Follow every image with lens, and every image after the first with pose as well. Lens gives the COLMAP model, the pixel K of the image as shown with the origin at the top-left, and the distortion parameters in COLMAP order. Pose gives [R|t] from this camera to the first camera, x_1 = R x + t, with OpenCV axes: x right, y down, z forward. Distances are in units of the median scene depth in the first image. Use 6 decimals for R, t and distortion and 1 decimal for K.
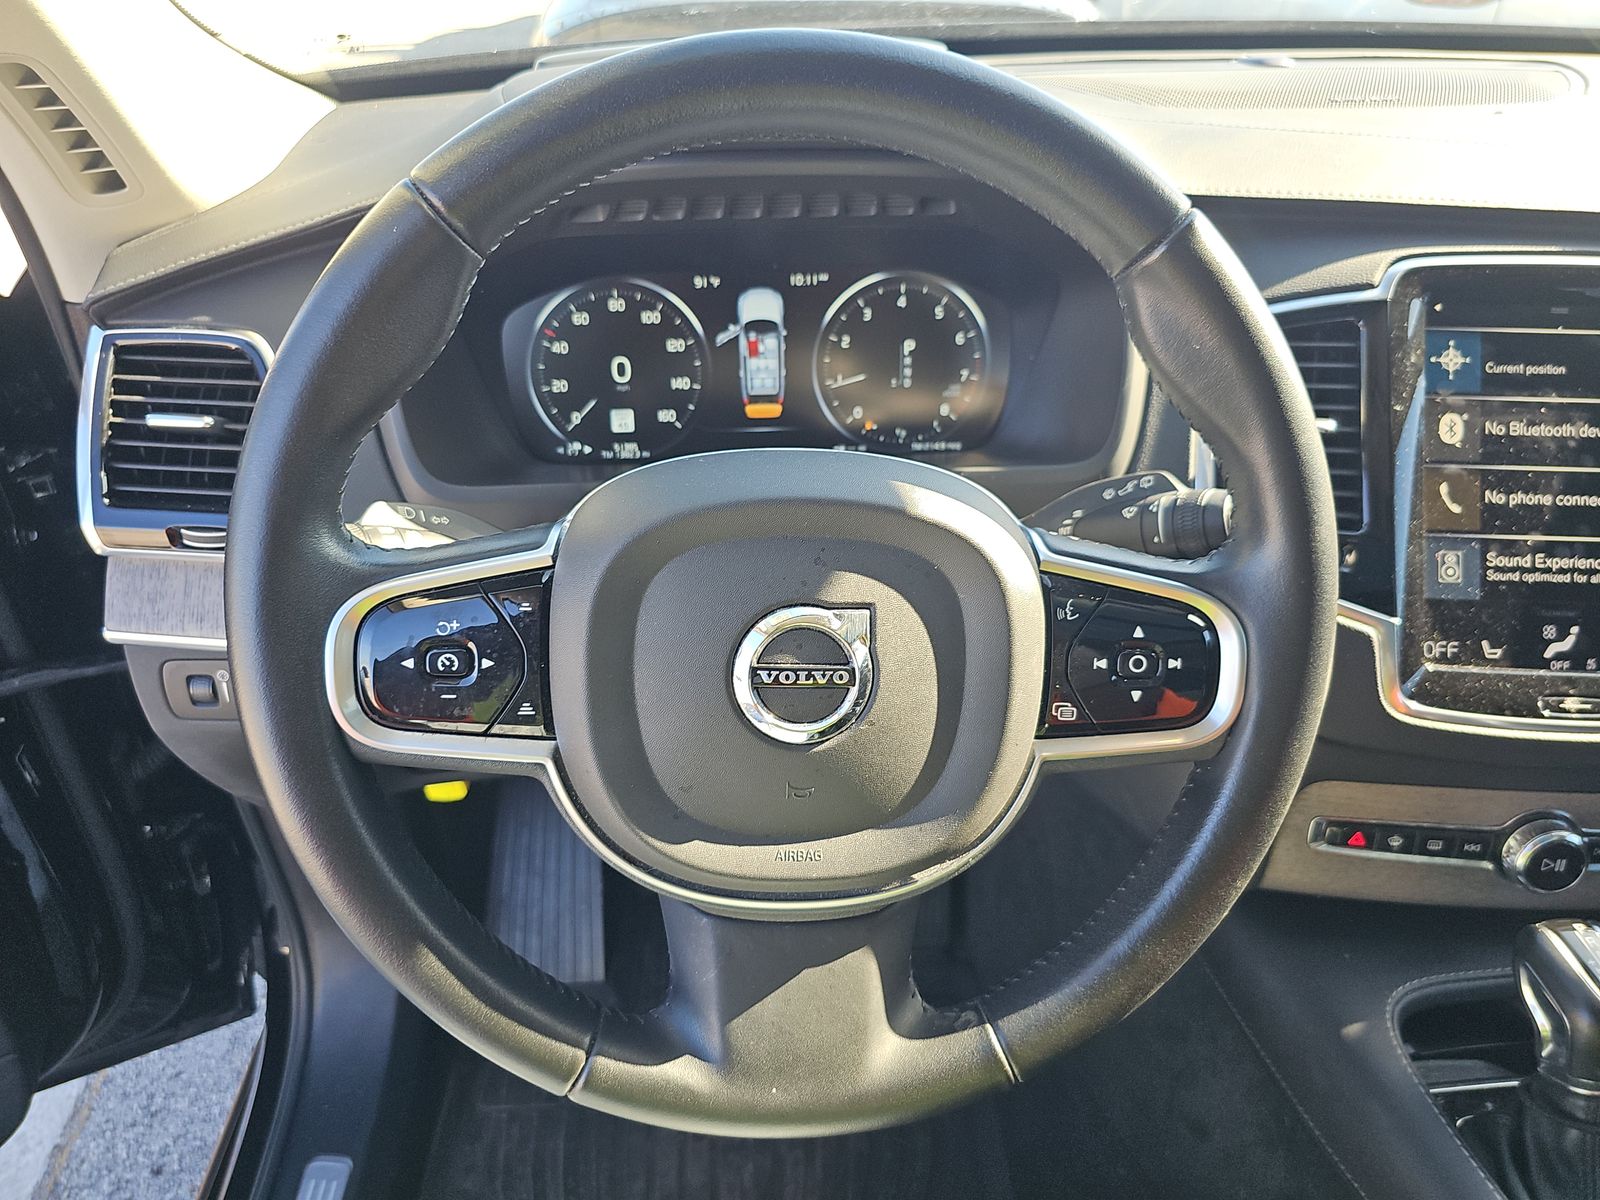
lens RADIAL K [[1068.3, 0, 800.0], [0, 1068.3, 600.0], [0, 0, 1]] dist [0.038660, -0.050882]
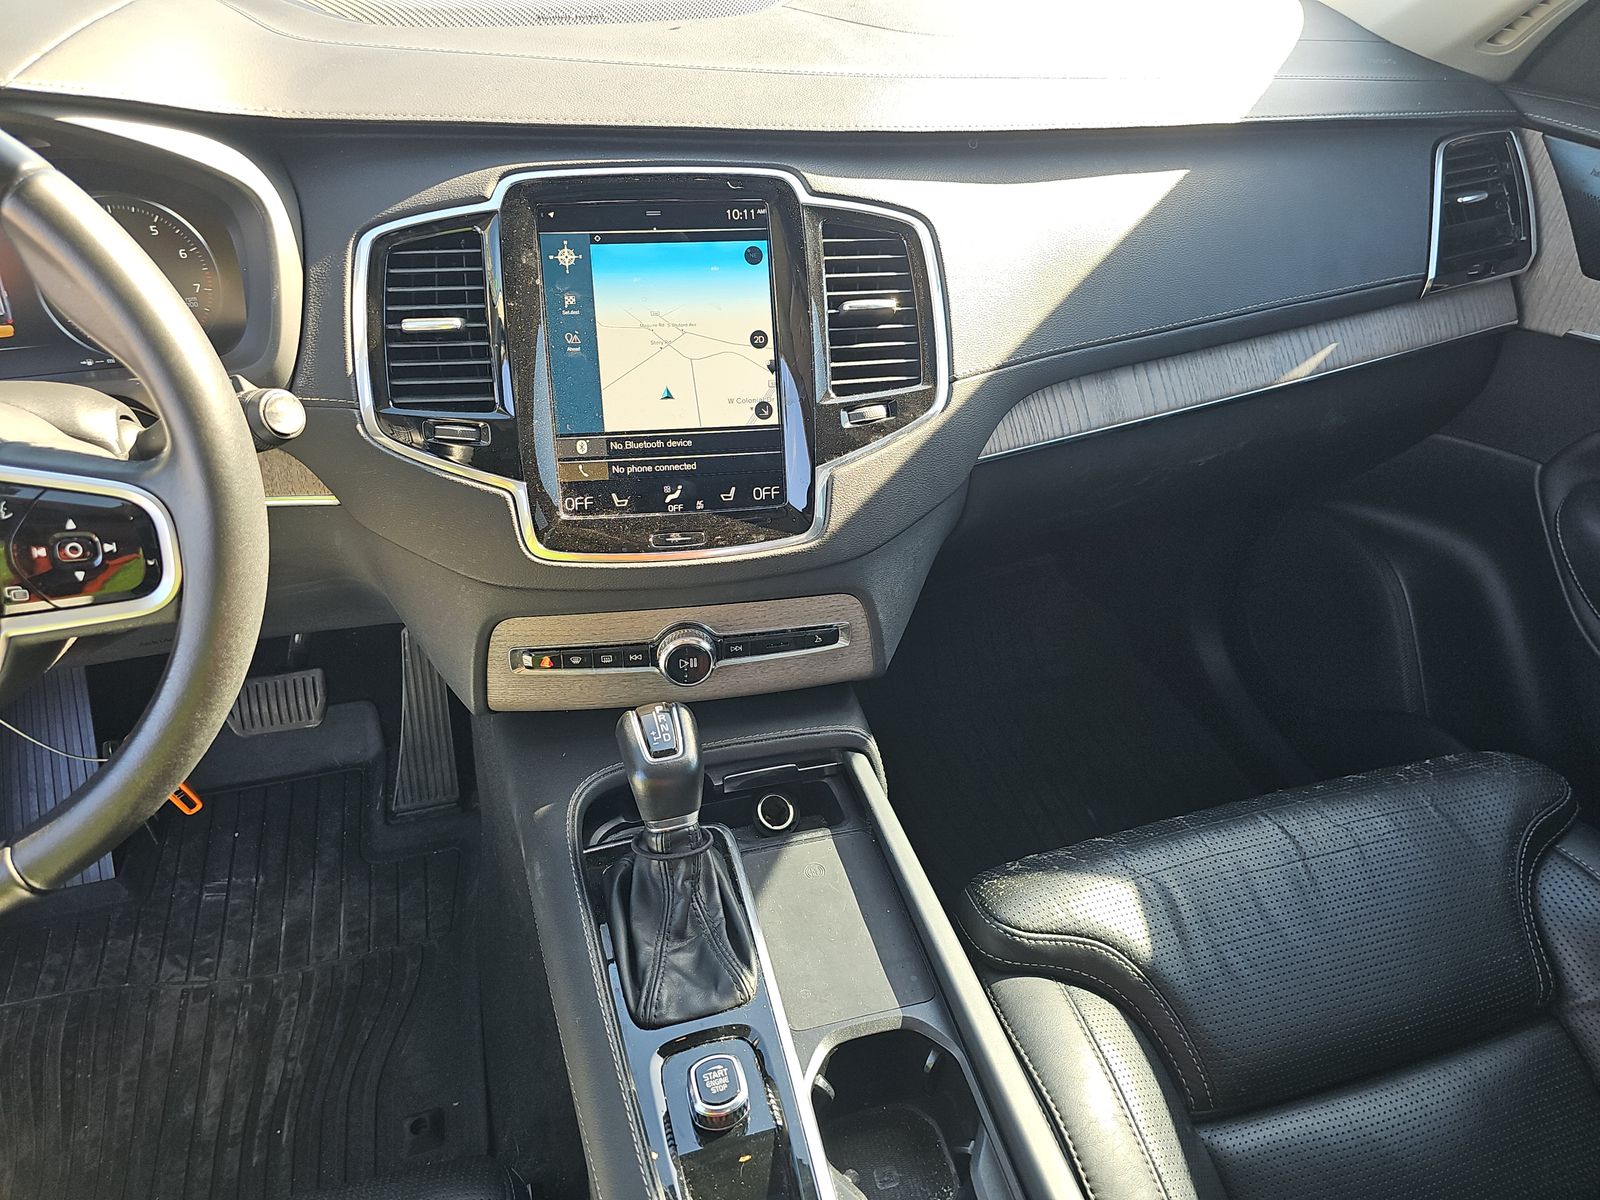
lens RADIAL K [[1068.3, 0, 800.0], [0, 1068.3, 600.0], [0, 0, 1]] dist [0.038660, -0.050882]
pose [[0.974125, -0.109177, 0.197889, 0.506315], [0.084234, 0.987880, 0.130372, 0.014495], [-0.209724, -0.110330, 0.971516, -0.222031]]
